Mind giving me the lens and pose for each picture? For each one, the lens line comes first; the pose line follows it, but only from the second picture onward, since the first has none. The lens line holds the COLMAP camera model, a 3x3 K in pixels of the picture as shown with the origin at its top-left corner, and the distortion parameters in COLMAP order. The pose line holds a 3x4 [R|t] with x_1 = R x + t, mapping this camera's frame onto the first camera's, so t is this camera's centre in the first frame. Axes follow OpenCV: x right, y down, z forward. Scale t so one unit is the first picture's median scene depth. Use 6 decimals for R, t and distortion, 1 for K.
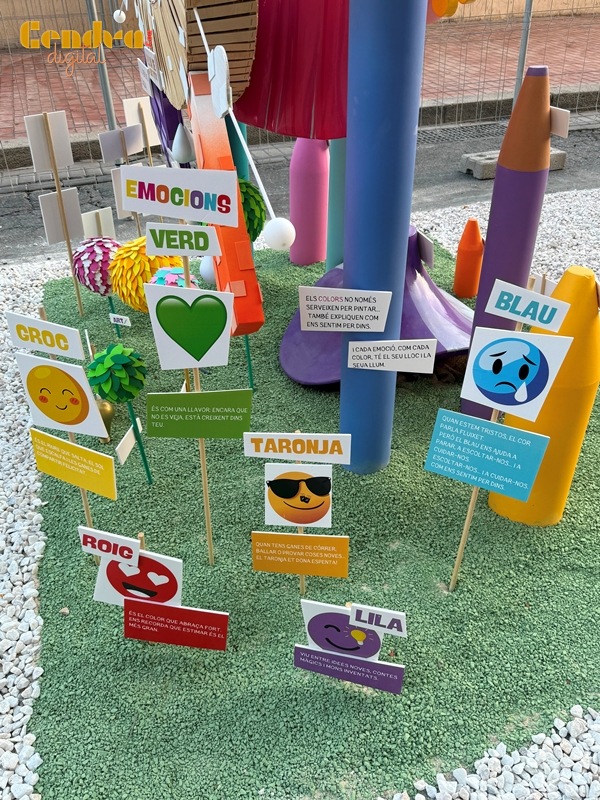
lens RADIAL K [[676.2, 0, 297.3], [0, 676.2, 395.7], [0, 0, 1]] dist [0.083340, -0.071773]
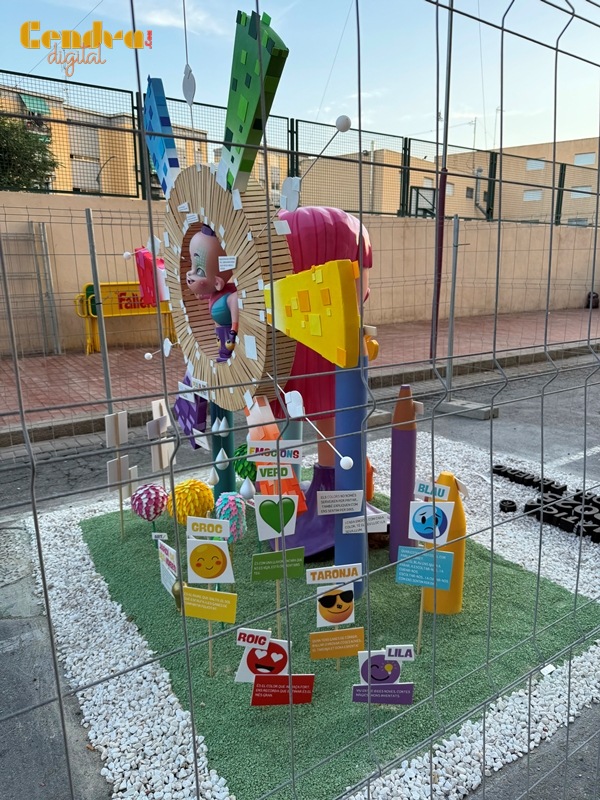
lens RADIAL K [[576.8, 0, 298.3], [0, 576.8, 407.7], [0, 0, 1]] dist [0.003039, 0.001020]
pose [[0.970524, -0.064304, 0.232269, -0.444923], [0.139904, 0.935062, -0.325708, 0.151464], [-0.196242, 0.348603, 0.916496, -0.619288]]
